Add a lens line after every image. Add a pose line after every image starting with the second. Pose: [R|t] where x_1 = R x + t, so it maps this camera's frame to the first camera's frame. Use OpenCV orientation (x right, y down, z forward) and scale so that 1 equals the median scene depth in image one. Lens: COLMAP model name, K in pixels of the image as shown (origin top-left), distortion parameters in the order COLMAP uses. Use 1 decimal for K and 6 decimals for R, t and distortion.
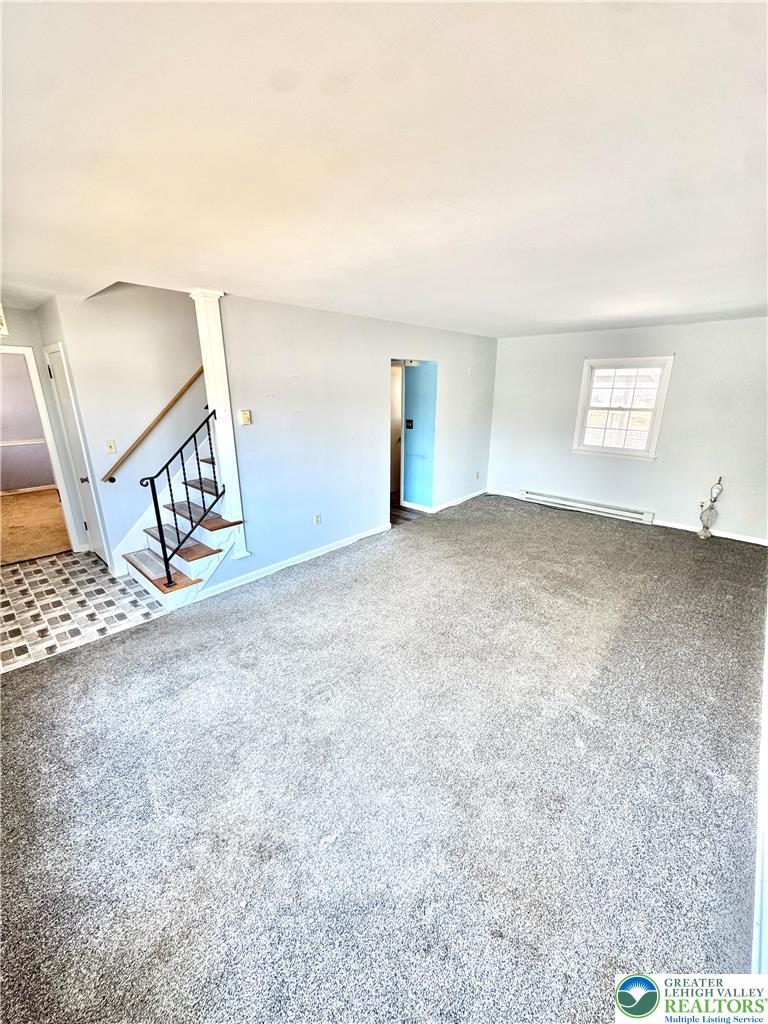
lens RADIAL K [[406.5, 0, 384.1], [0, 406.5, 513.0], [0, 0, 1]] dist [-0.004070, 0.000240]
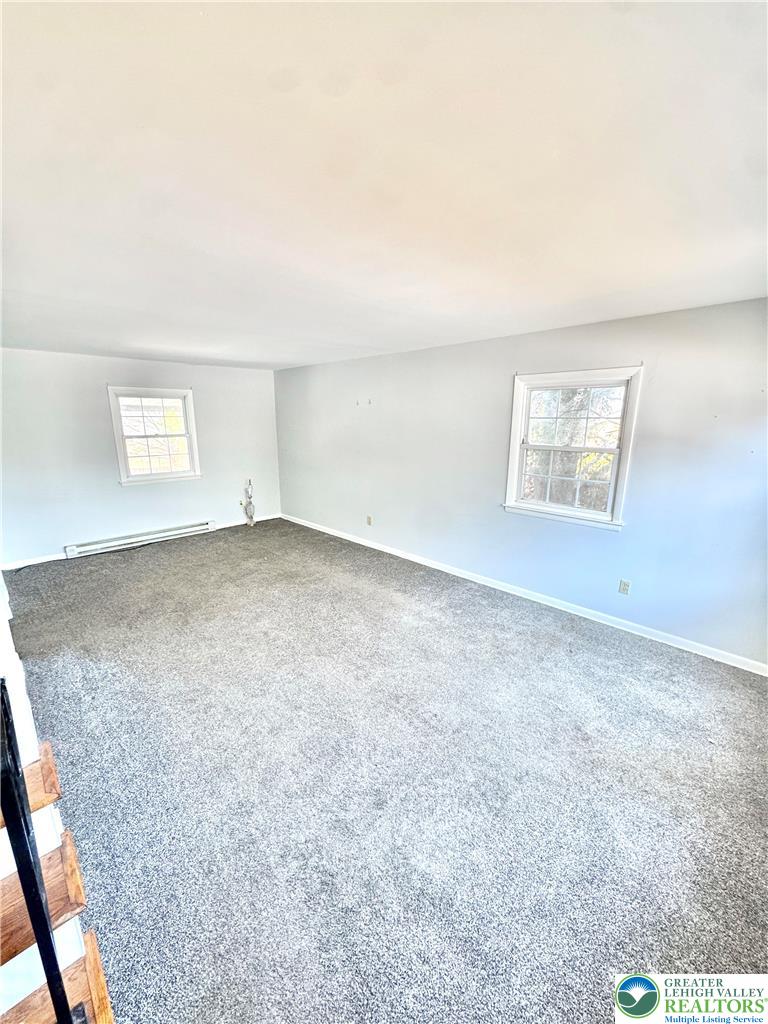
lens RADIAL K [[406.5, 0, 383.3], [0, 406.5, 514.8], [0, 0, 1]] dist [-0.004070, 0.000240]
pose [[0.042244, -0.234966, 0.971085, -0.503180], [0.298351, 0.930572, 0.212185, -0.130415], [-0.953521, 0.280760, 0.109413, 0.433003]]
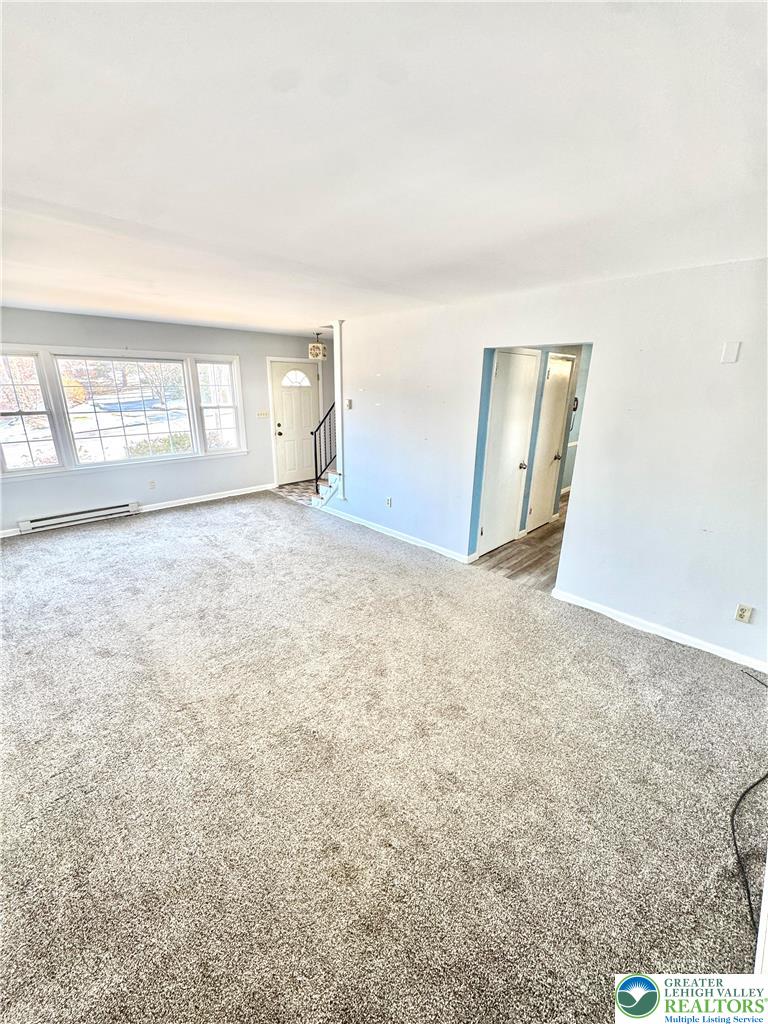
lens RADIAL K [[406.5, 0, 385.0], [0, 406.5, 514.8], [0, 0, 1]] dist [-0.004070, 0.000240]
pose [[-0.050228, 0.310545, -0.949231, 0.815019], [-0.312425, 0.897845, 0.310266, -0.266002], [0.948614, 0.312147, 0.051925, 0.845440]]
